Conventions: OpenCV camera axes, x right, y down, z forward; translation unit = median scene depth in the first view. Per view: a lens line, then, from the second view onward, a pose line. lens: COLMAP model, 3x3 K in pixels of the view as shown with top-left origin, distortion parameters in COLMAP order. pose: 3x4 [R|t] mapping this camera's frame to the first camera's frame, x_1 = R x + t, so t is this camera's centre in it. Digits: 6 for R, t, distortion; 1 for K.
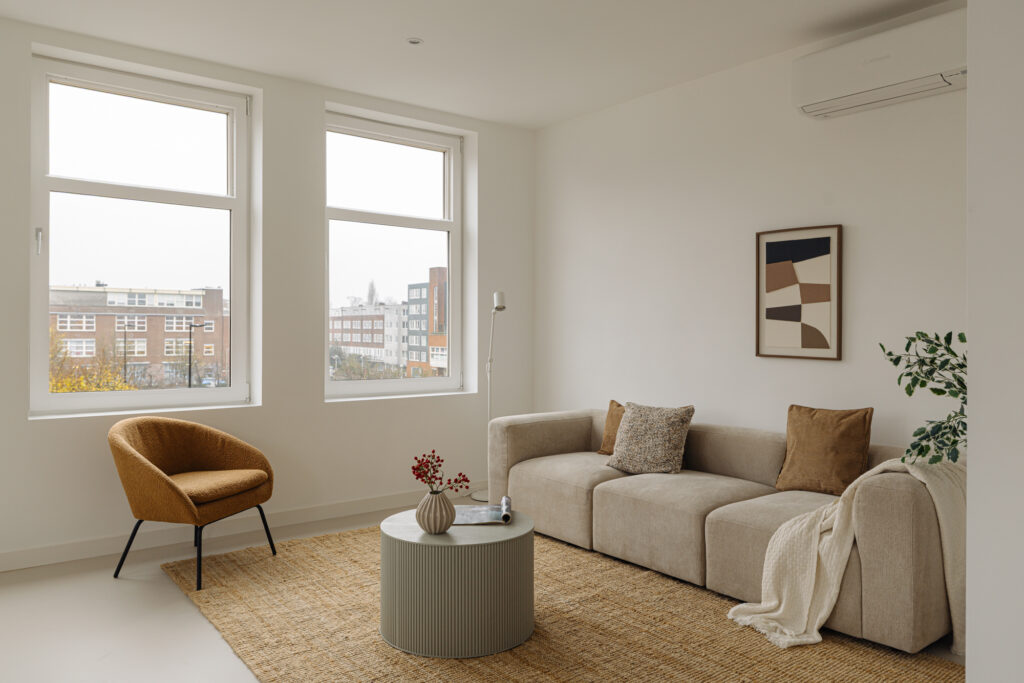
lens RADIAL K [[748.8, 0, 512.0], [0, 748.8, 341.5], [0, 0, 1]] dist [0.002488, 0.000338]
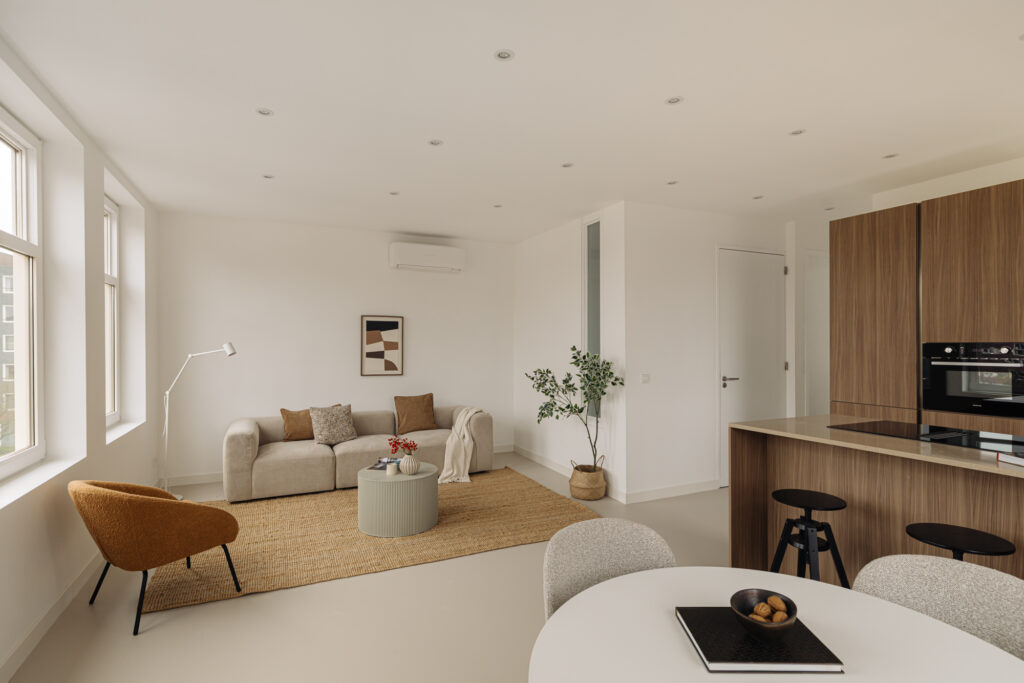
lens RADIAL K [[505.9, 0, 510.8], [0, 505.9, 348.2], [0, 0, 1]] dist [0.001620, -0.000382]
pose [[0.220006, -0.011149, 0.975435, -0.972772], [0.021470, 0.999748, 0.006585, -0.058536], [-0.975262, 0.019494, 0.220190, 0.314201]]
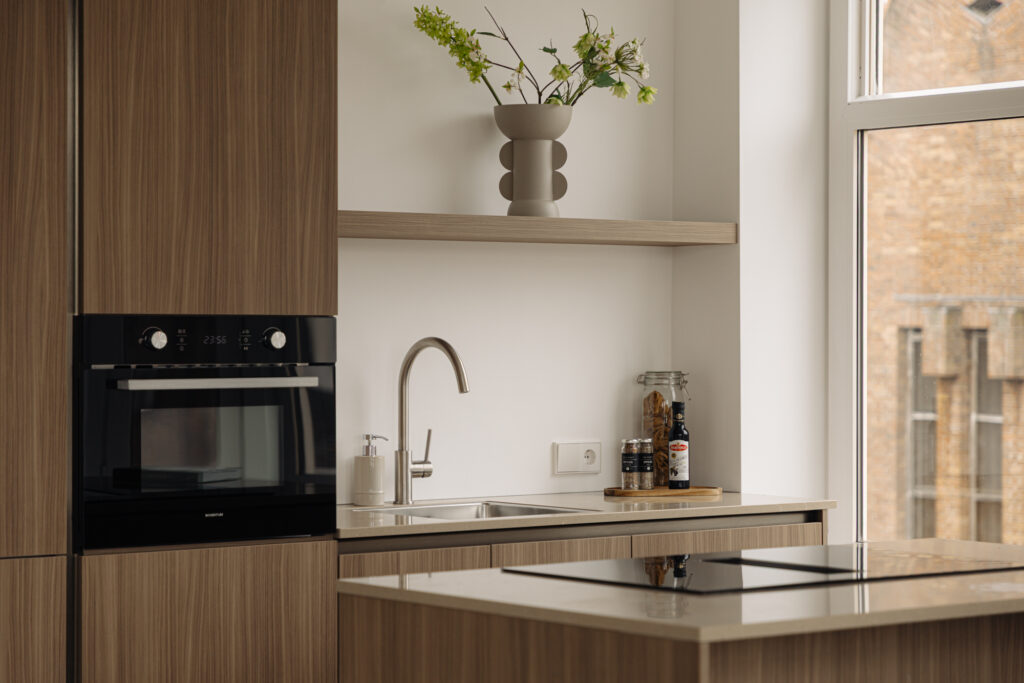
lens RADIAL K [[2620.1, 0, 512.0], [0, 2620.1, 341.5], [0, 0, 1]] dist [0.038491, -0.291512]
pose [[-0.999916, -0.009834, 0.008438, -0.166715], [-0.009587, 0.999537, 0.028889, -0.073006], [-0.008718, 0.028805, -0.999547, 1.103049]]
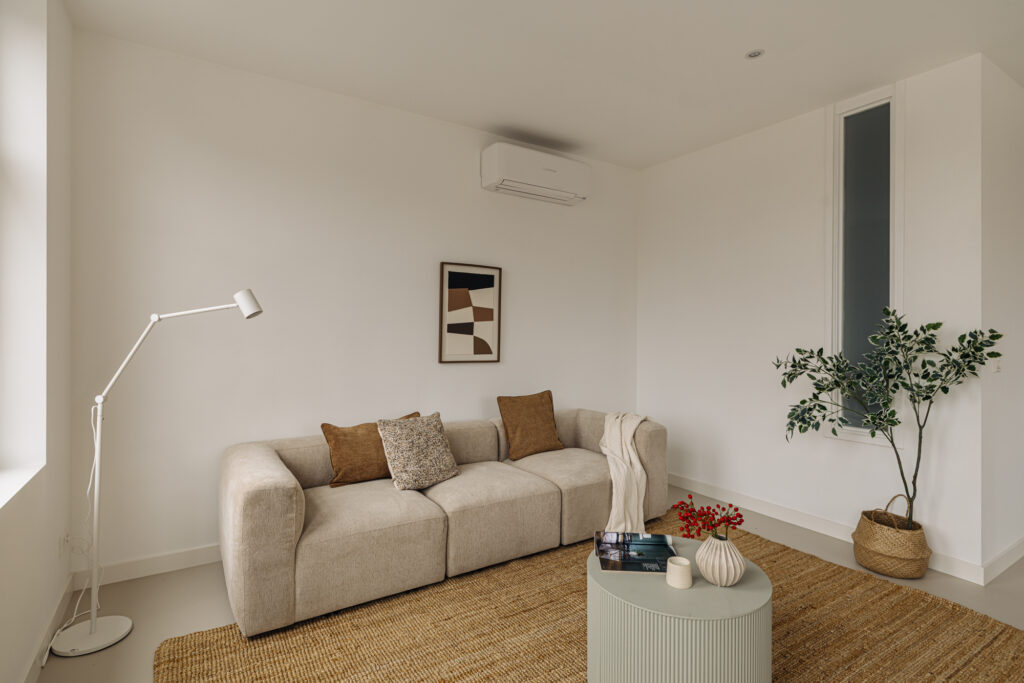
lens RADIAL K [[508.8, 0, 512.0], [0, 508.8, 341.5], [0, 0, 1]] dist [0.001932, -0.000144]
pose [[0.088930, -0.016956, 0.995894, -0.513454], [0.015603, 0.999756, 0.015629, -0.027924], [-0.995916, 0.014149, 0.089173, 0.850958]]
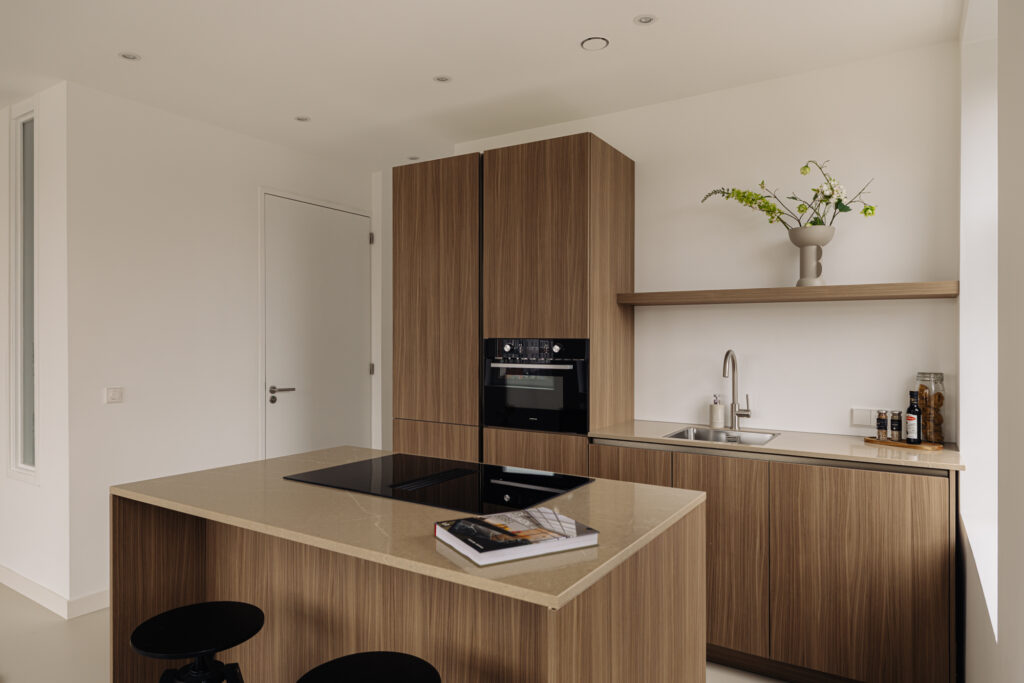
lens RADIAL K [[638.3, 0, 510.3], [0, 638.3, 347.7], [0, 0, 1]] dist [0.000377, -0.000448]
pose [[-0.335420, -0.017262, 0.941911, -0.758026], [0.009868, 0.999713, 0.021835, -0.052190], [-0.942017, 0.016619, -0.335153, 0.056284]]
